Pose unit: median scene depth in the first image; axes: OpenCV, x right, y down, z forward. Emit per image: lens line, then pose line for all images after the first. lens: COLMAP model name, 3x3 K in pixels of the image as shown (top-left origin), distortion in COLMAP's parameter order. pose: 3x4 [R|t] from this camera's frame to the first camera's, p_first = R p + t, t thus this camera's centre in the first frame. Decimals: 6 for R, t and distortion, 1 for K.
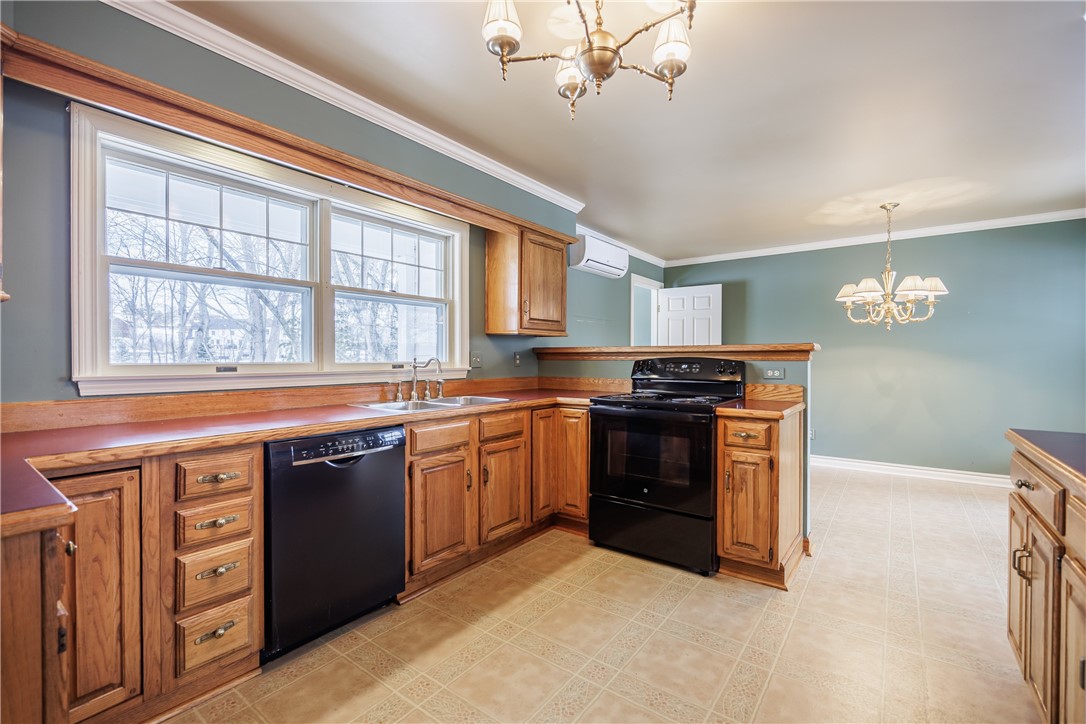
lens RADIAL K [[475.0, 0, 541.1], [0, 475.0, 361.8], [0, 0, 1]] dist [-0.006670, 0.000834]
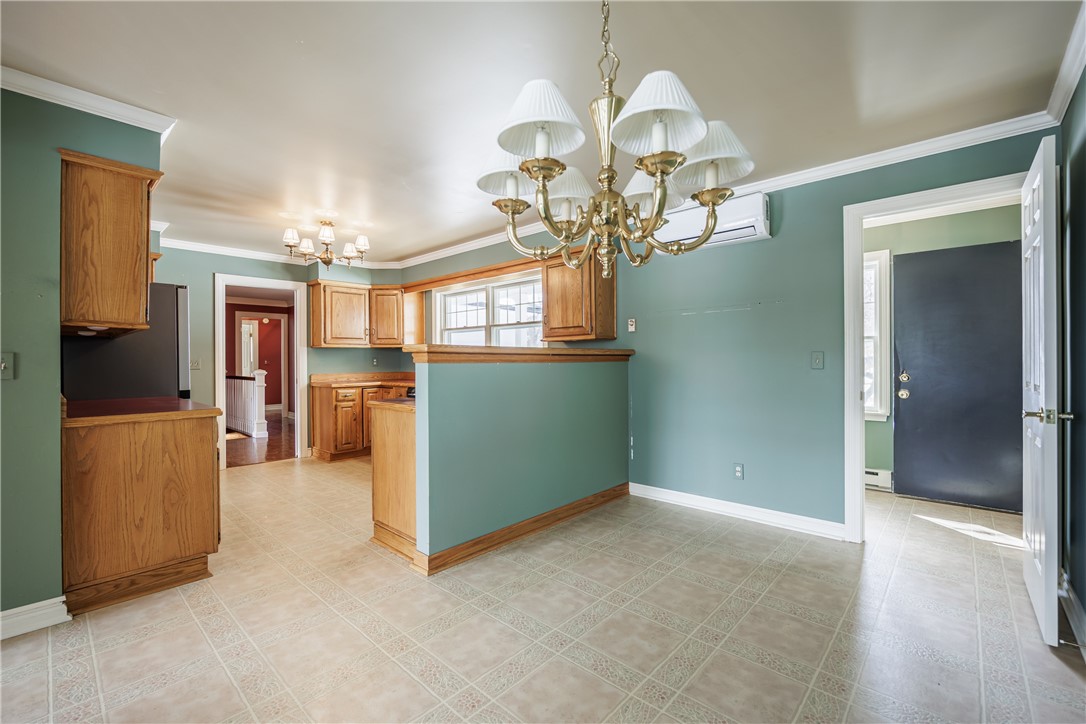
lens RADIAL K [[460.6, 0, 543.0], [0, 460.6, 362.0], [0, 0, 1]] dist [-0.003300, -0.000132]
pose [[-0.102517, 0.003345, -0.994726, 1.708381], [-0.003145, 0.999988, 0.003687, -0.009591], [0.994726, 0.003506, -0.102505, 1.583765]]
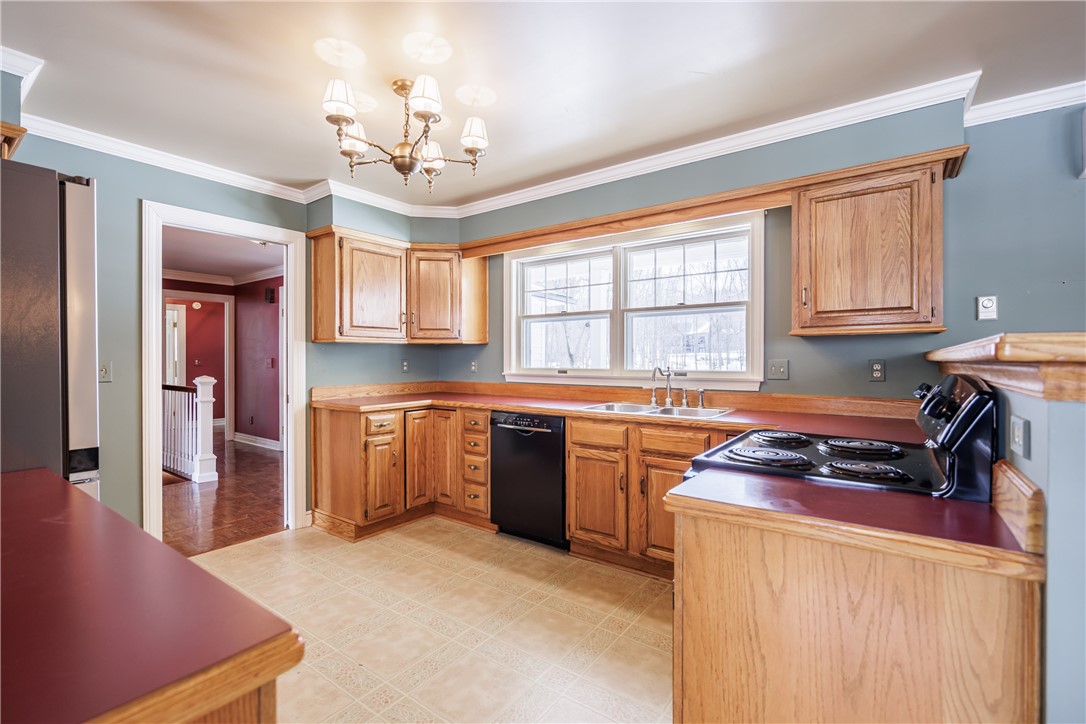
lens RADIAL K [[475.0, 0, 541.1], [0, 475.0, 361.8], [0, 0, 1]] dist [-0.006670, 0.000834]
pose [[0.016676, 0.005402, -0.999846, 0.948730], [-0.009264, 0.999943, 0.005249, -0.026082], [0.999818, 0.009175, 0.016725, 0.839753]]
